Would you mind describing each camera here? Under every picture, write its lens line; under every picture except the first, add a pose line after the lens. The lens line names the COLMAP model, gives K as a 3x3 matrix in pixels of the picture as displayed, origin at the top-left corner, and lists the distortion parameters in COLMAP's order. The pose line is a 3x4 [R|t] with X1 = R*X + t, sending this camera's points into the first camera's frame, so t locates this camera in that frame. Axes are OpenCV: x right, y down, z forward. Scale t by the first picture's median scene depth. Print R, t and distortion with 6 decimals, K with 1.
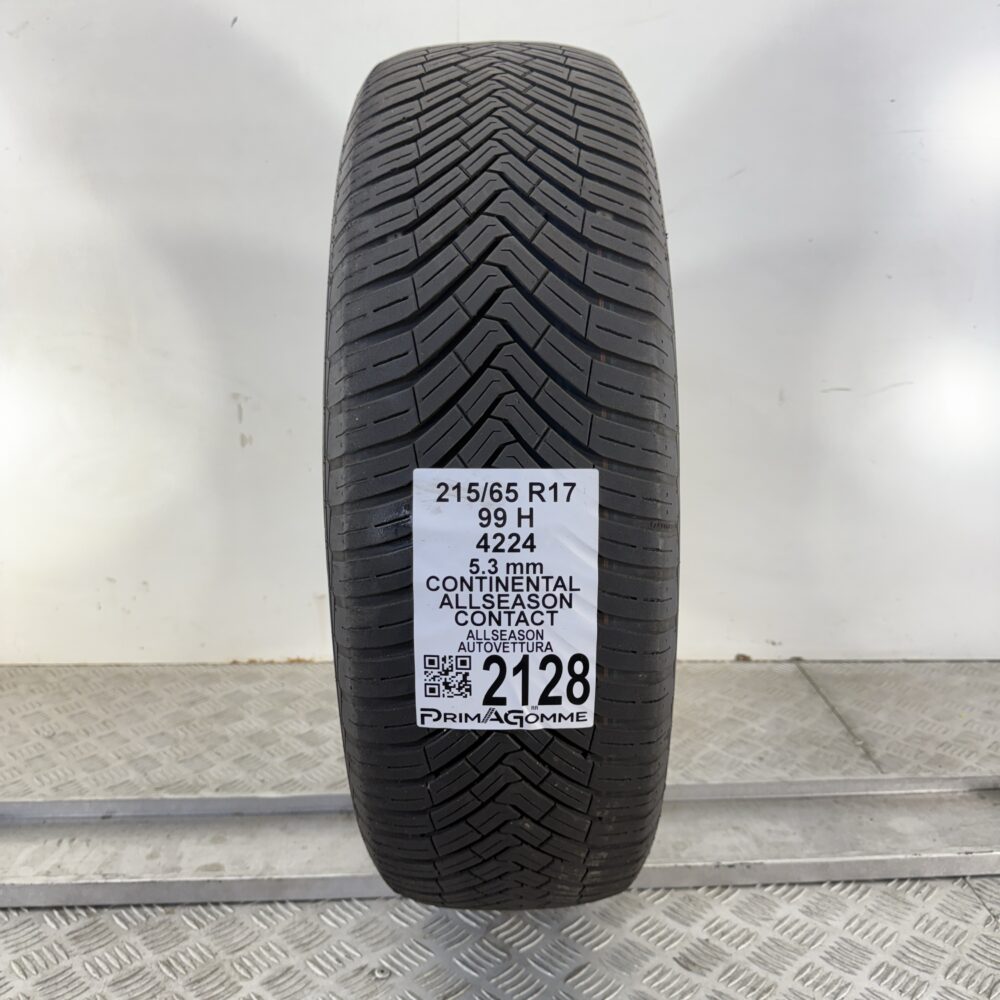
lens RADIAL K [[1052.6, 0, 500.0], [0, 1052.6, 500.0], [0, 0, 1]] dist [0.011784, -0.144710]
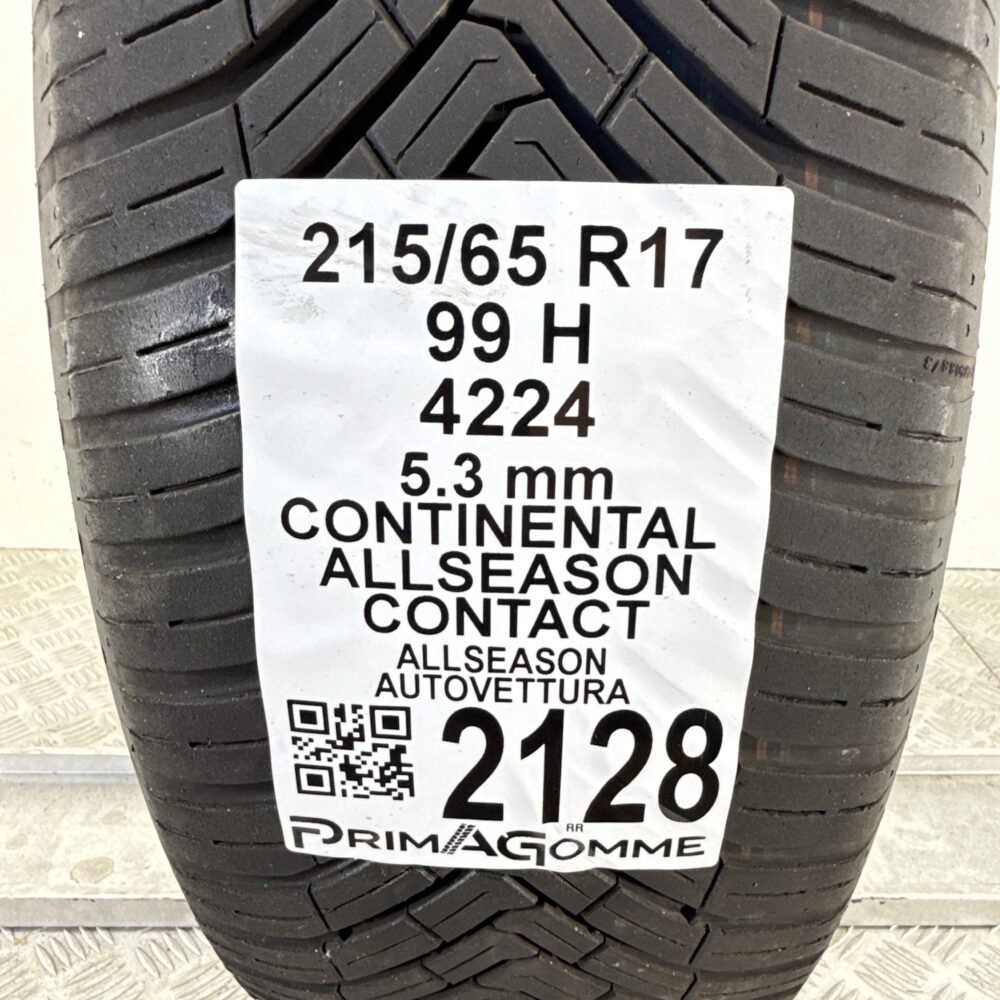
lens RADIAL K [[966.4, 0, 500.0], [0, 966.4, 500.0], [0, 0, 1]] dist [0.001853, 0.003650]
pose [[0.999159, 0.024485, -0.032896, 0.014202], [-0.019683, 0.990083, 0.139095, 0.026303], [0.035975, -0.138330, 0.989733, 0.675989]]
